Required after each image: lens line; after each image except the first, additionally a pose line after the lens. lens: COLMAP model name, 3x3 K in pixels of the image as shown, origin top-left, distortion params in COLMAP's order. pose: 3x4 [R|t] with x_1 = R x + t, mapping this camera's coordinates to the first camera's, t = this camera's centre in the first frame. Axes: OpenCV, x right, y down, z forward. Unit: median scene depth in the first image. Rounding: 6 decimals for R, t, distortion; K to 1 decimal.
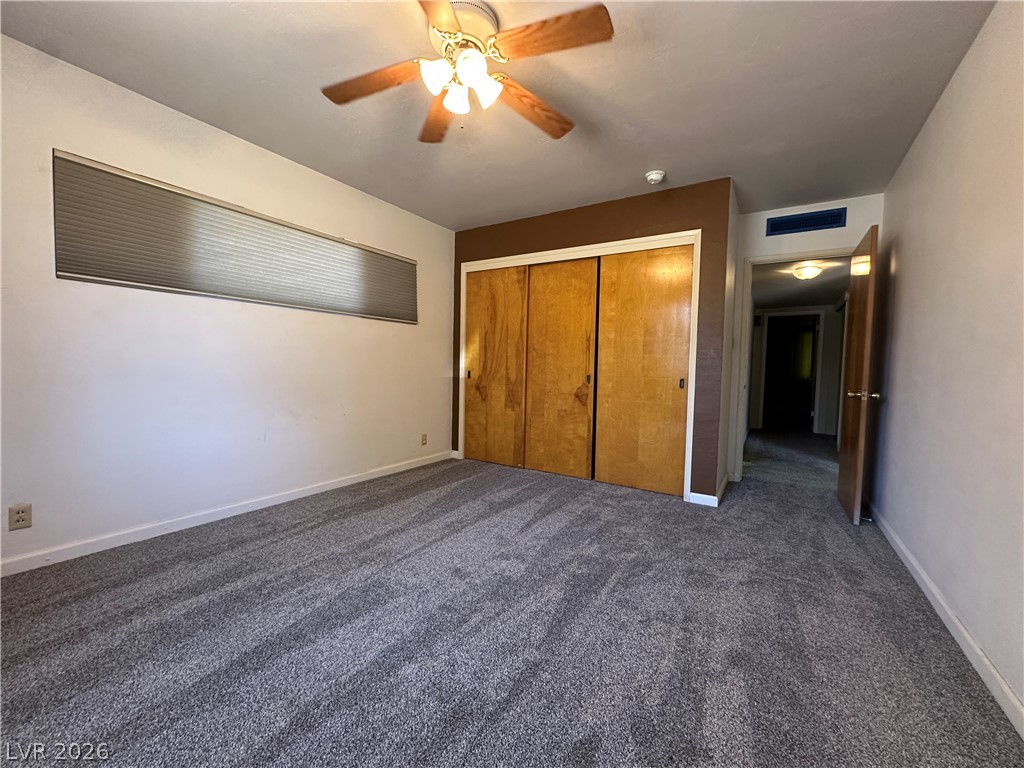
lens RADIAL K [[408.4, 0, 512.9], [0, 408.4, 383.1], [0, 0, 1]] dist [-0.002776, 0.000096]
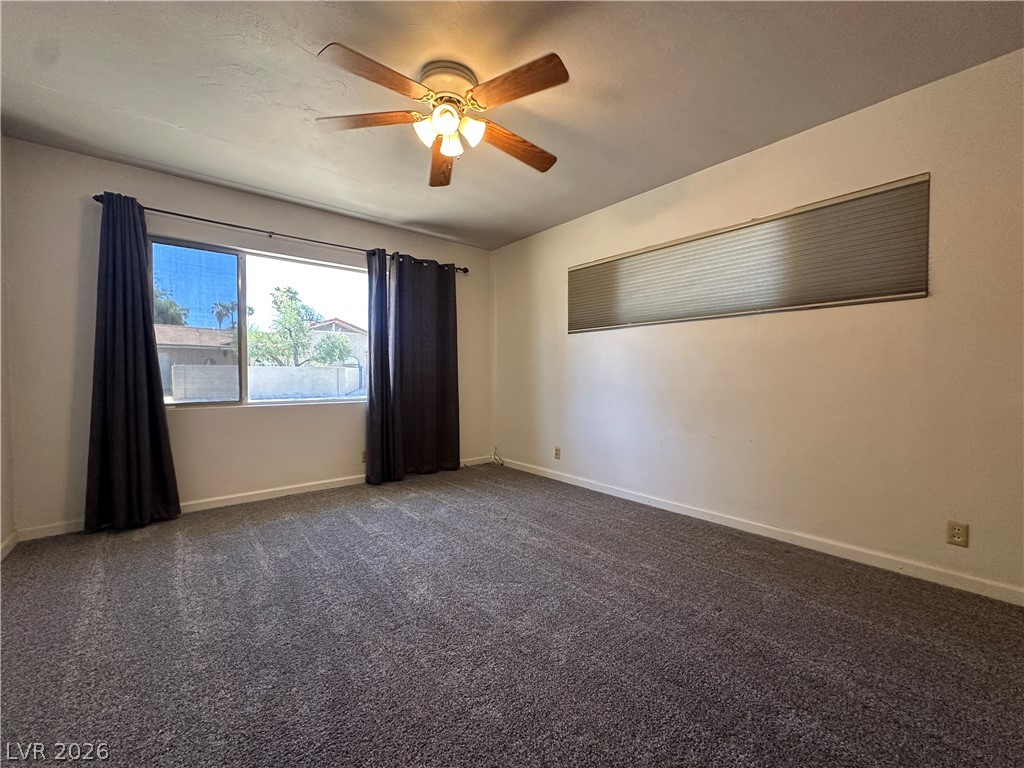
lens RADIAL K [[408.4, 0, 512.9], [0, 408.4, 383.1], [0, 0, 1]] dist [-0.002776, 0.000096]
pose [[-0.293330, -0.009013, -0.955969, 0.569545], [-0.052880, 0.998578, 0.006811, -0.017970], [0.954548, 0.052549, -0.293390, 0.947427]]
